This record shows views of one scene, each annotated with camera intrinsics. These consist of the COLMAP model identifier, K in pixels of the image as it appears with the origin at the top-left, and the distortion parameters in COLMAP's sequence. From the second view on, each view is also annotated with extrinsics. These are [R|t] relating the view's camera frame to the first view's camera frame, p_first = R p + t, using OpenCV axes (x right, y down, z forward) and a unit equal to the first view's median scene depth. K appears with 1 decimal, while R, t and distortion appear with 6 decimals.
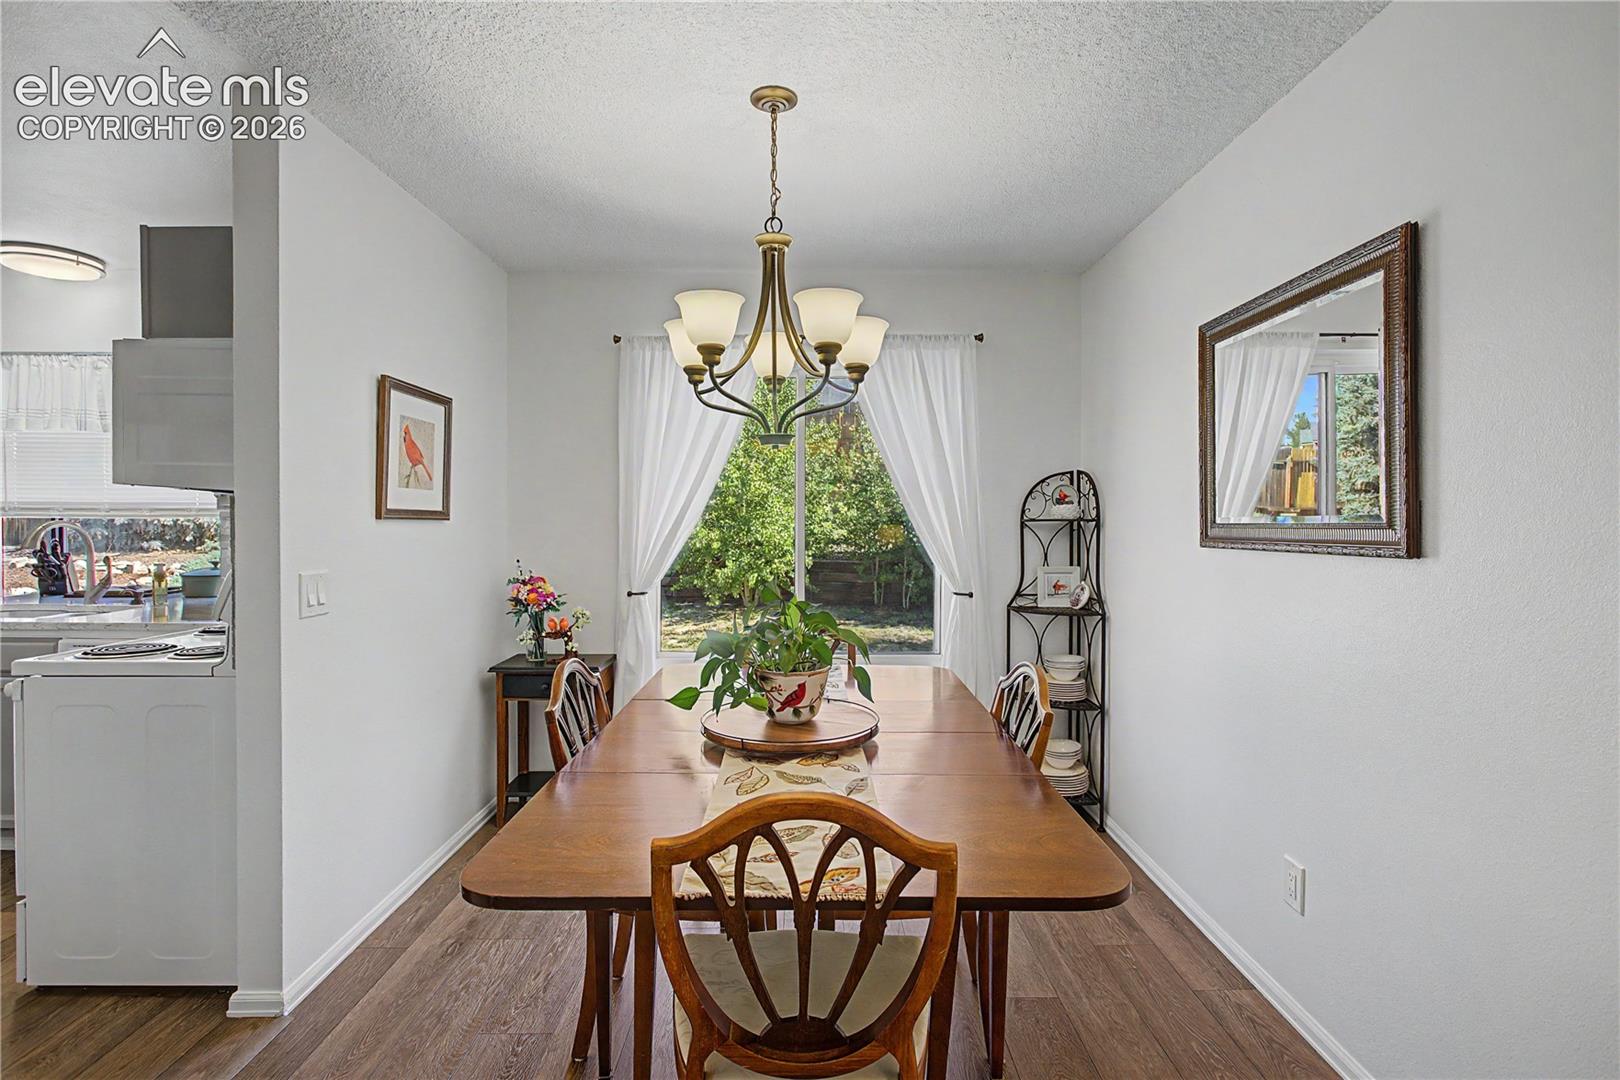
lens RADIAL K [[772.6, 0, 810.3], [0, 772.6, 522.0], [0, 0, 1]] dist [-0.004789, -0.000039]
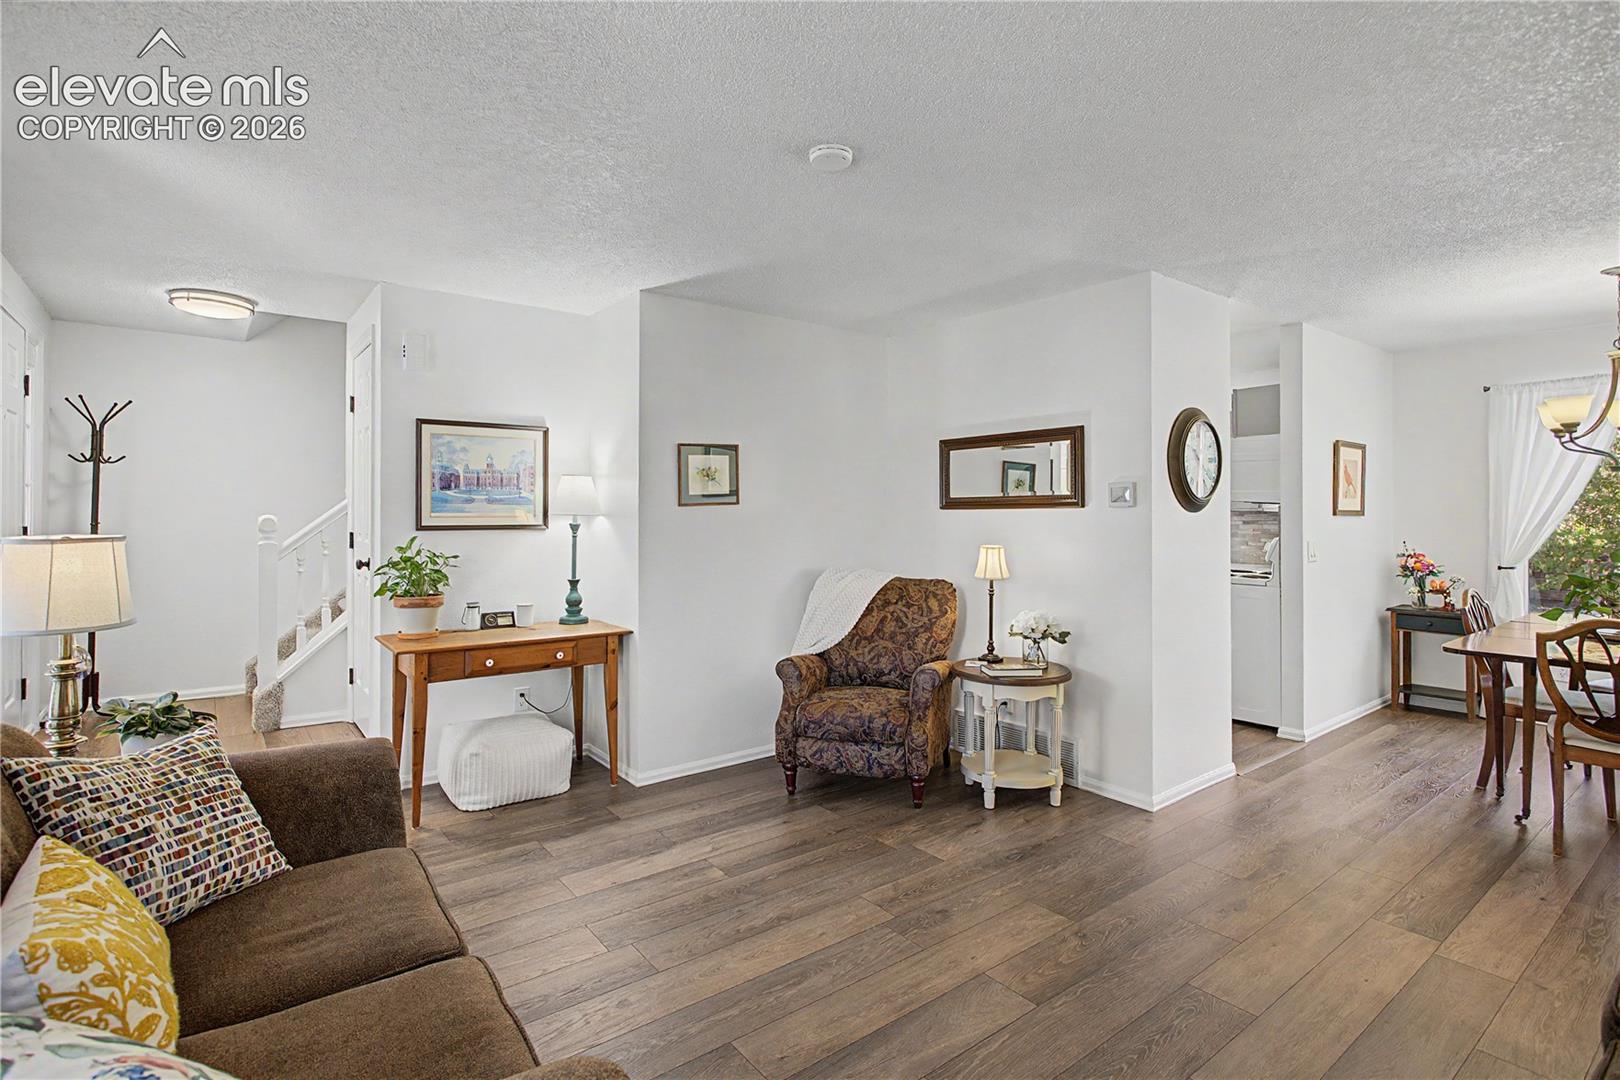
lens RADIAL K [[789.1, 0, 807.0], [0, 789.1, 508.0], [0, 0, 1]] dist [-0.002579, -0.000001]
pose [[0.607008, -0.006729, -0.794667, 0.188918], [-0.000508, 0.999961, -0.008856, -0.003991], [0.794695, 0.005780, 0.606981, -1.167141]]
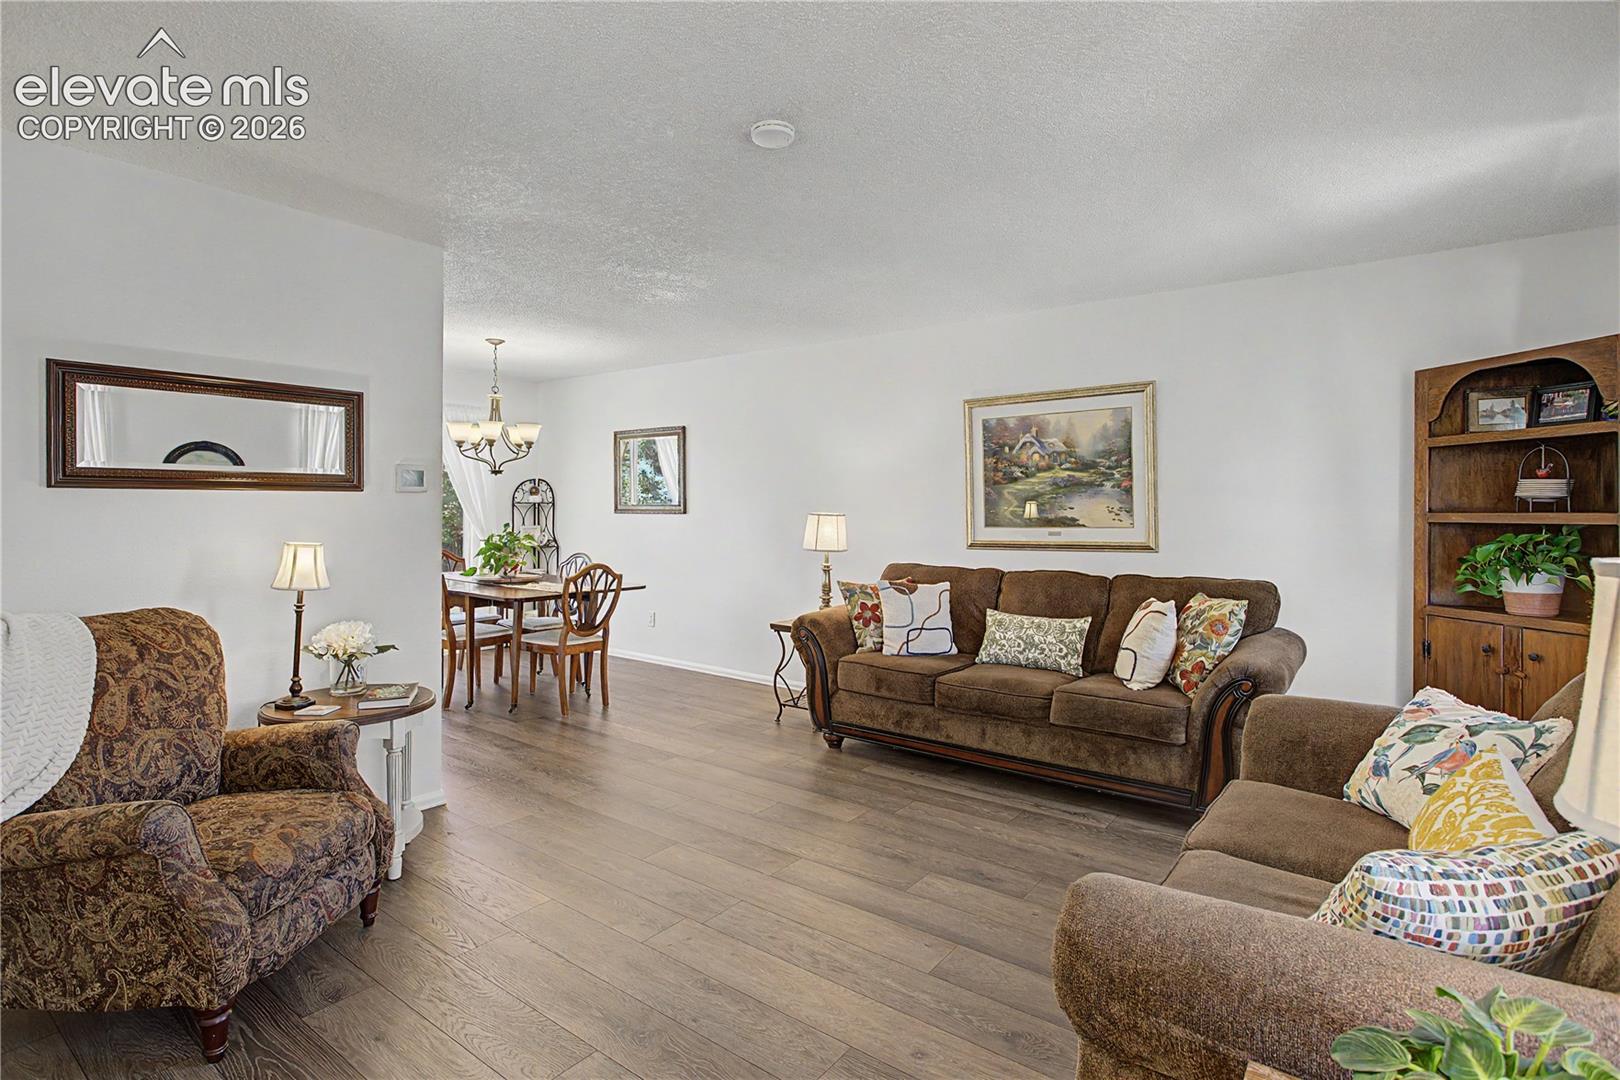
lens RADIAL K [[810.1, 0, 811.1], [0, 810.1, 494.6], [0, 0, 1]] dist [-0.004804, 0.000727]
pose [[0.598551, 0.011761, 0.800998, -1.273841], [-0.002061, 0.999912, -0.013141, 0.002674], [-0.801082, 0.006214, 0.598523, -1.180615]]
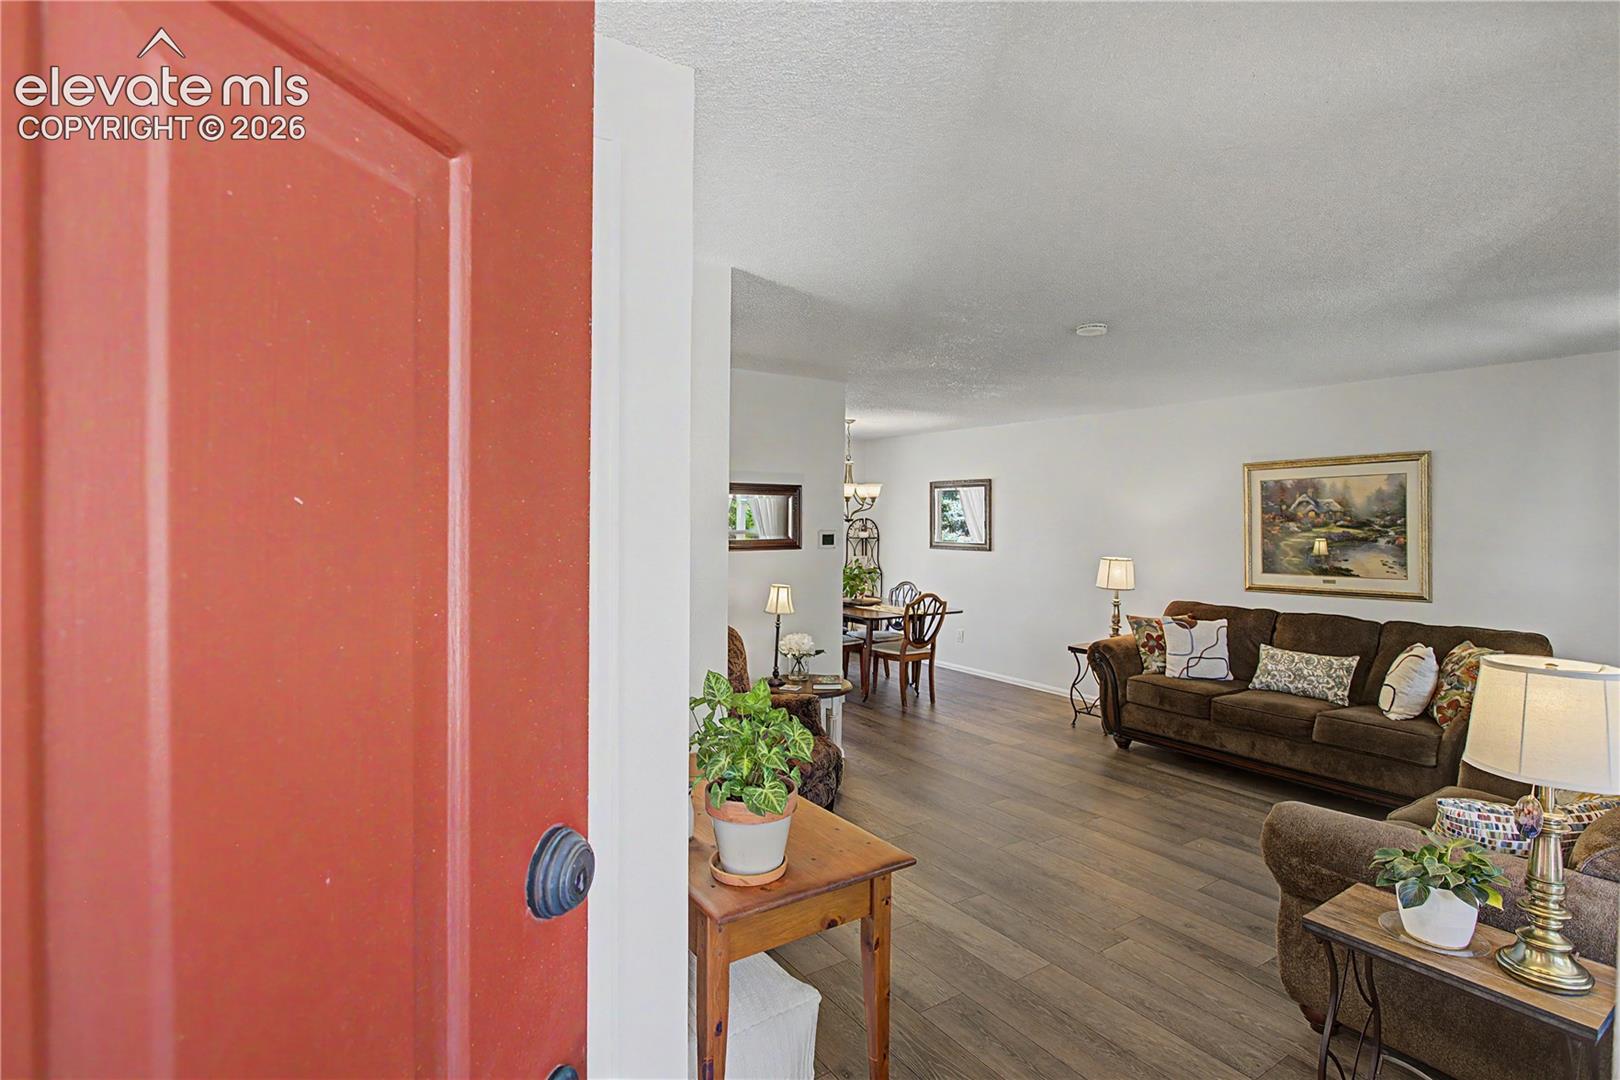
lens RADIAL K [[802.5, 0, 818.4], [0, 802.5, 530.1], [0, 0, 1]] dist [-0.002313, 0.000416]
pose [[0.820343, -0.005597, 0.571844, -1.750671], [-0.004932, 0.999846, 0.016861, -0.096069], [-0.571850, -0.016652, 0.820189, -1.470352]]
